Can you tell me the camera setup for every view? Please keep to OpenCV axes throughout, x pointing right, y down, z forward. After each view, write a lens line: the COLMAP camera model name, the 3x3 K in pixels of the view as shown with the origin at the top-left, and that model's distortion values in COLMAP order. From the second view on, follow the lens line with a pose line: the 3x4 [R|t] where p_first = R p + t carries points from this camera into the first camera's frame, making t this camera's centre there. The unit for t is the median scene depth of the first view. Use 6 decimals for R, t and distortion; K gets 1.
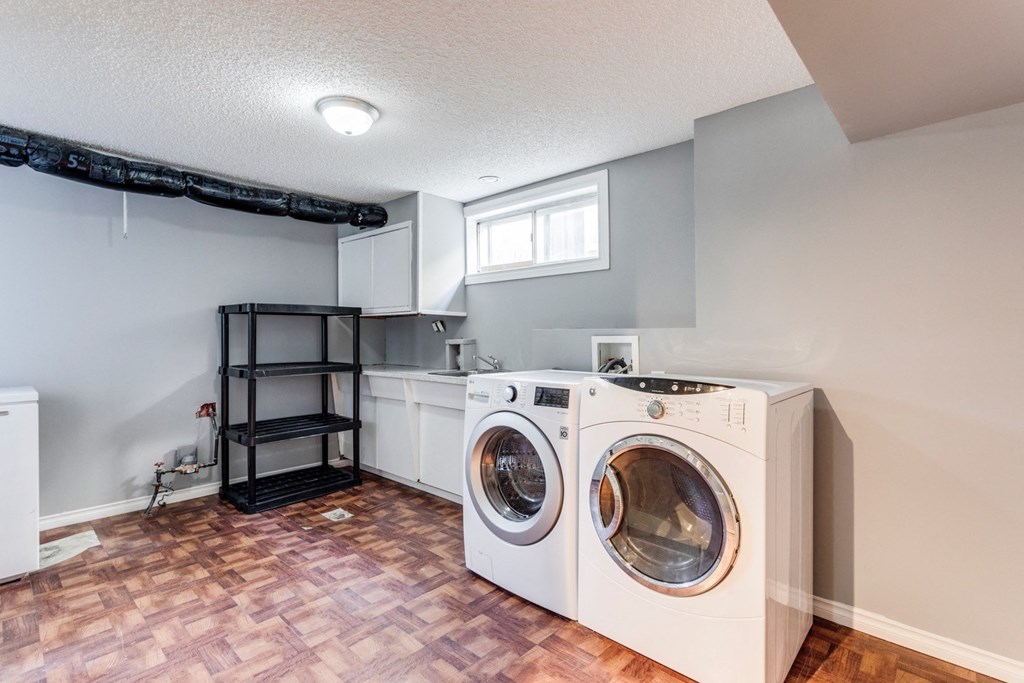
lens RADIAL K [[485.1, 0, 509.3], [0, 485.1, 335.2], [0, 0, 1]] dist [0.002270, 0.000728]
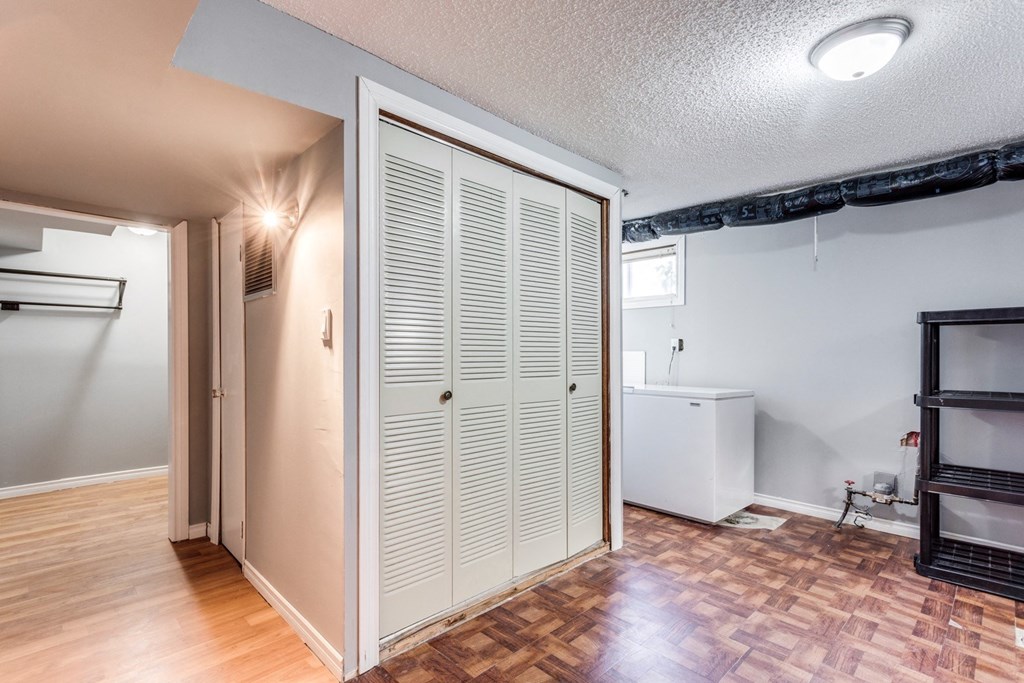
lens RADIAL K [[485.1, 0, 501.7], [0, 485.1, 358.6], [0, 0, 1]] dist [0.002270, 0.000728]
pose [[-0.061204, 0.018033, -0.997962, 0.339057], [-0.005343, 0.999817, 0.018394, -0.000300], [0.998111, 0.006458, -0.061096, 0.394973]]
